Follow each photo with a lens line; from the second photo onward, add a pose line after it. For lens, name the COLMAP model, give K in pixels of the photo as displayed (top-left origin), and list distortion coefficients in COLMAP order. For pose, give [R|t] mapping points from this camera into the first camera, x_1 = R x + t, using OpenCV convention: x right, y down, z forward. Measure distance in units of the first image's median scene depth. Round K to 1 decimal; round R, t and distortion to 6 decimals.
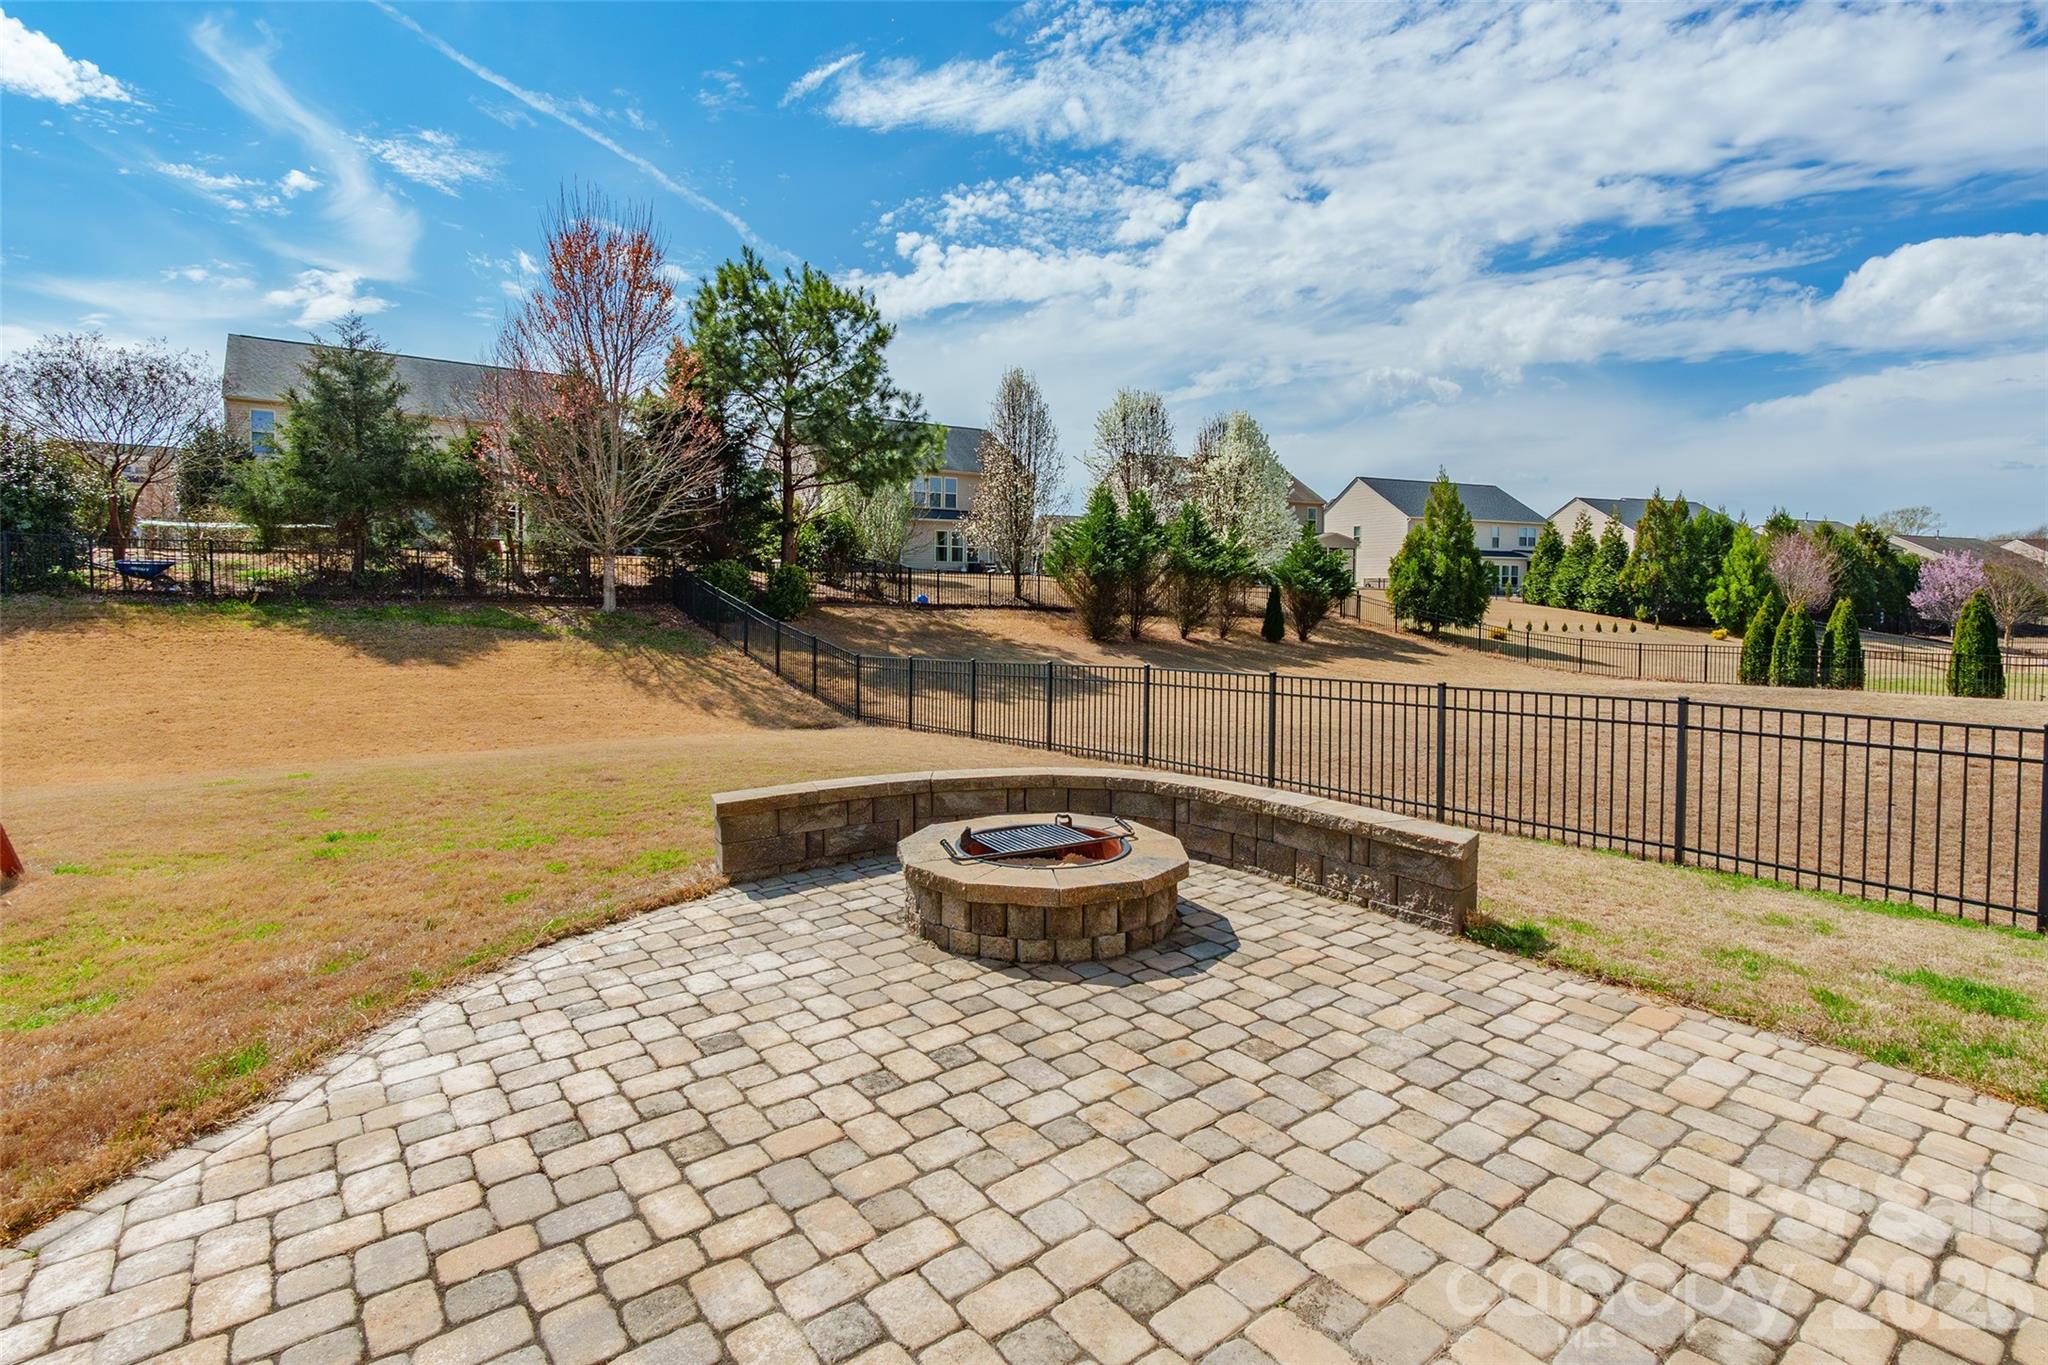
lens RADIAL K [[977.4, 0, 1025.8], [0, 977.4, 635.6], [0, 0, 1]] dist [-0.007014, -0.000208]
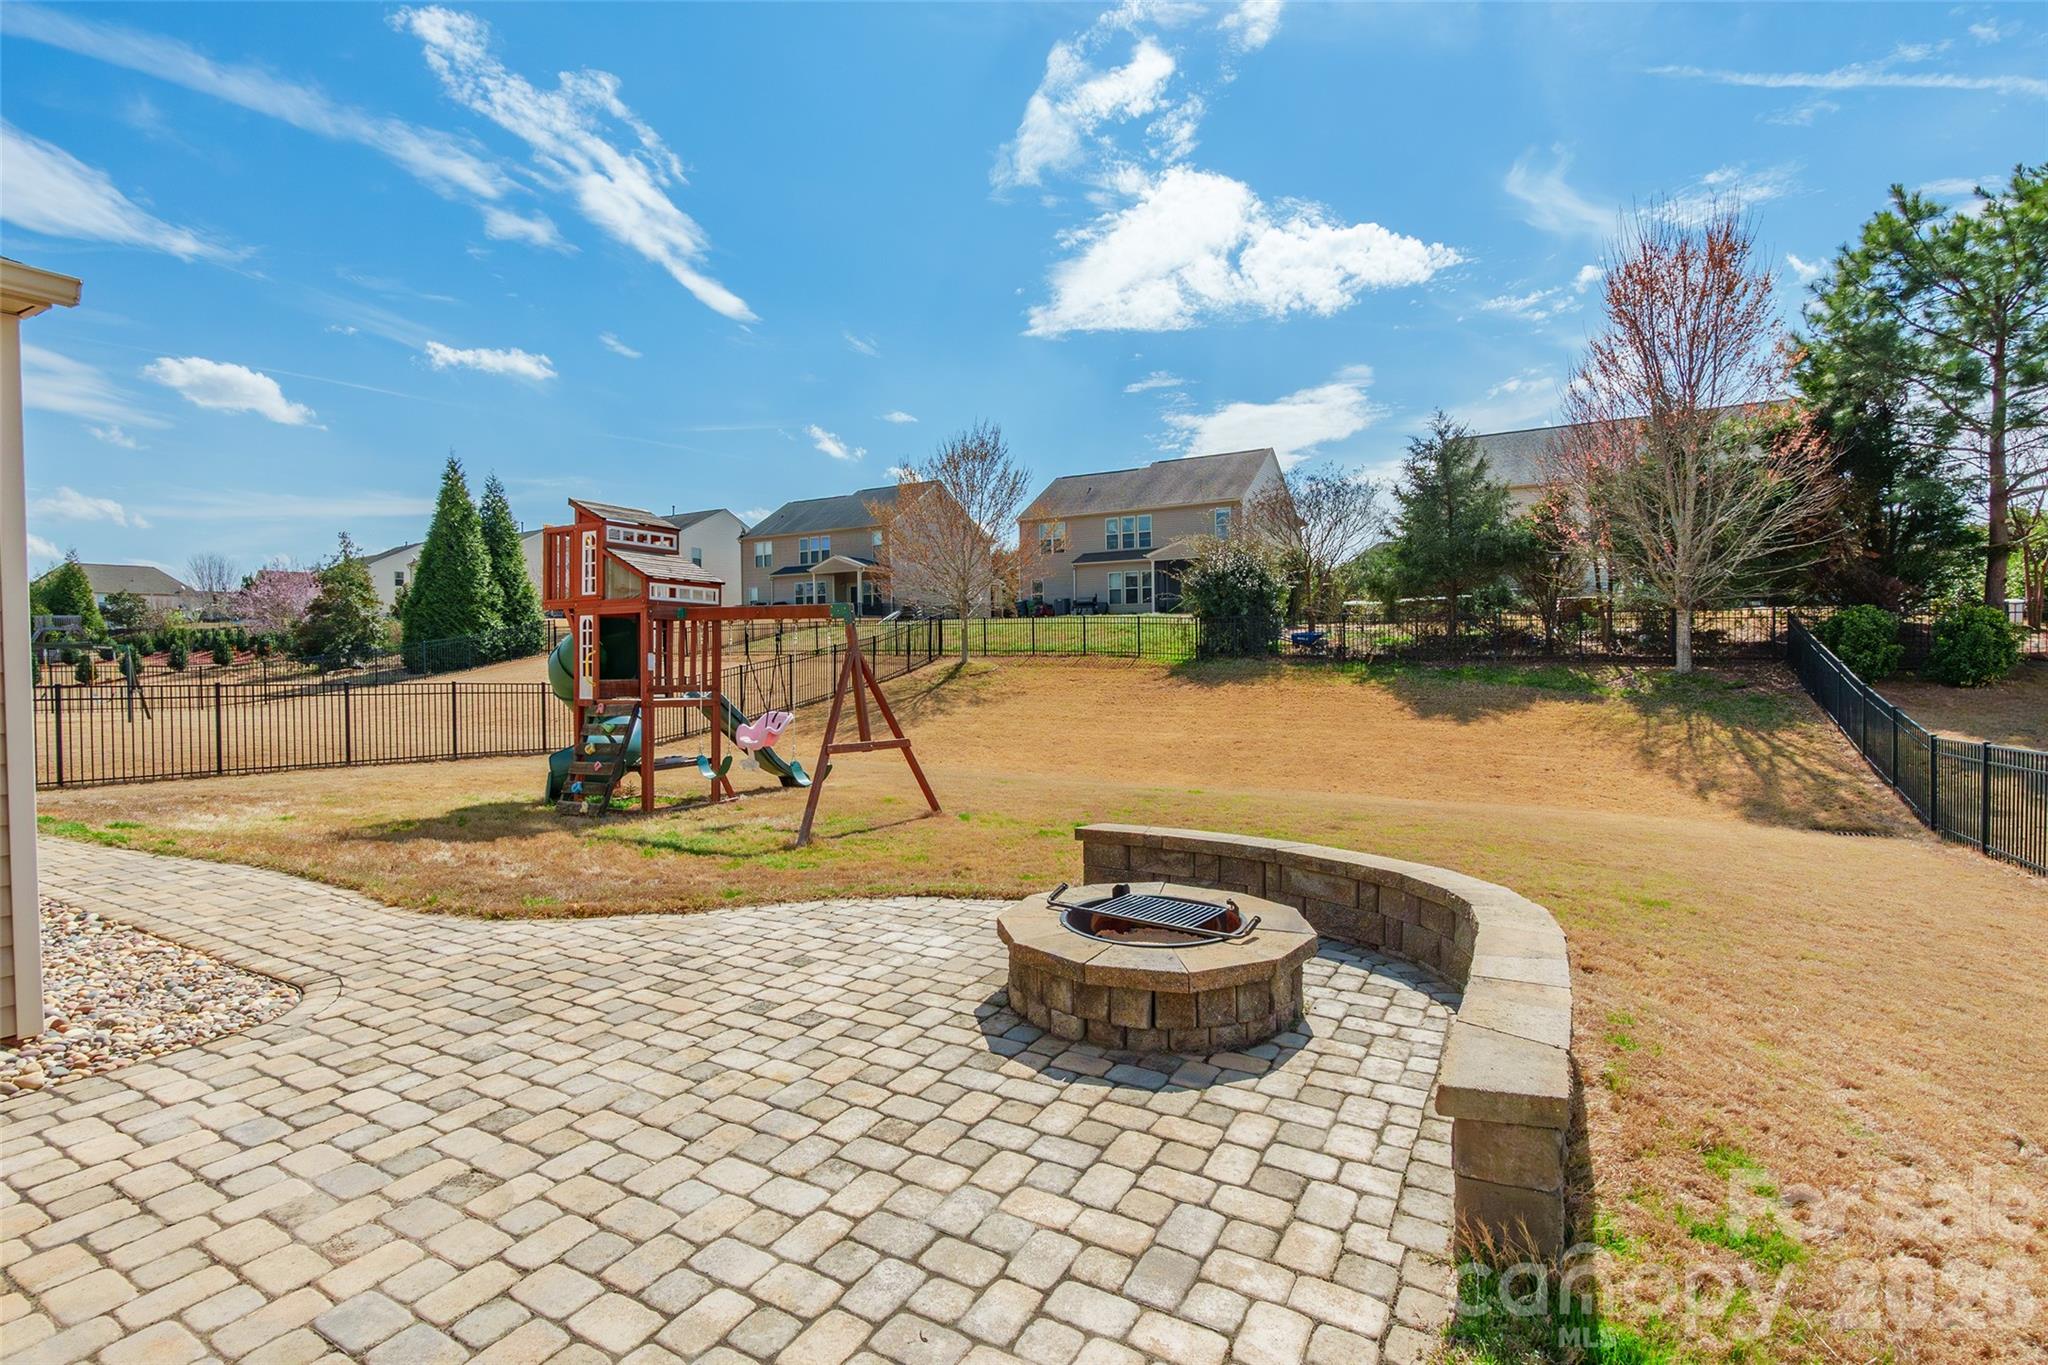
lens RADIAL K [[986.7, 0, 1024.0], [0, 986.7, 682.5], [0, 0, 1]] dist [-0.005520, 0.000019]
pose [[0.362443, 0.012856, -0.931917, 1.037437], [-0.028825, 0.999581, 0.002579, -0.004797], [0.931560, 0.025928, 0.362661, 0.693142]]
